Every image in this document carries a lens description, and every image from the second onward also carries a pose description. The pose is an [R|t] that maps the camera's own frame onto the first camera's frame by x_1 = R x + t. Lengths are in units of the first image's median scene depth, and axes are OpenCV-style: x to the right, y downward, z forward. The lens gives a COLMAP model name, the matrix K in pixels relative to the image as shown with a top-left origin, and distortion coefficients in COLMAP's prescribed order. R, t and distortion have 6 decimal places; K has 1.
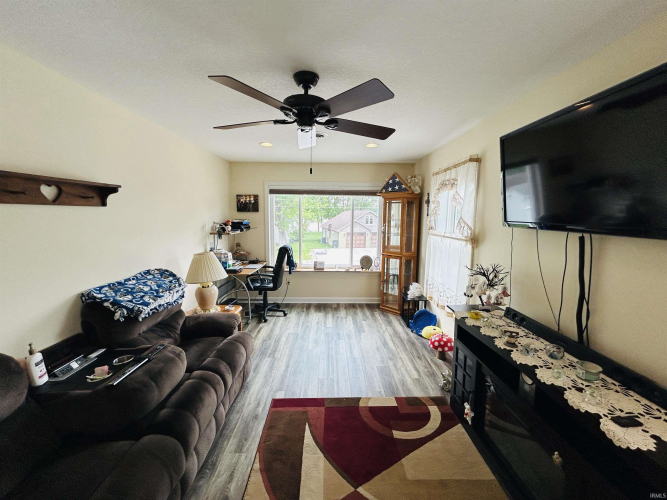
lens RADIAL K [[269.6, 0, 333.5], [0, 269.6, 250.0], [0, 0, 1]] dist [0.000892, 0.000067]
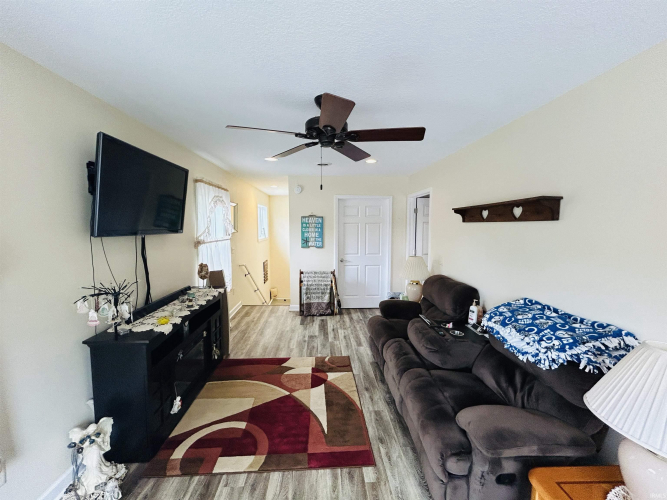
lens RADIAL K [[269.6, 0, 333.5], [0, 269.6, 250.0], [0, 0, 1]] dist [0.000892, 0.000067]
pose [[-0.999201, -0.010573, -0.038550, -0.048070], [-0.018662, 0.976223, 0.215964, -0.145091], [0.035350, 0.216511, -0.975640, 1.110196]]
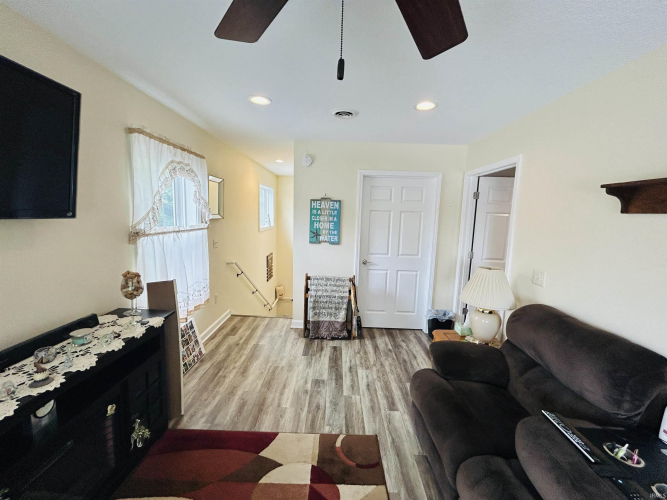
lens RADIAL K [[269.6, 0, 333.5], [0, 269.6, 250.0], [0, 0, 1]] dist [0.000892, 0.000067]
pose [[-0.998731, -0.046326, 0.019733, -0.046403], [-0.039676, 0.965306, 0.258089, -0.085610], [-0.031005, 0.256978, -0.965920, 0.682556]]
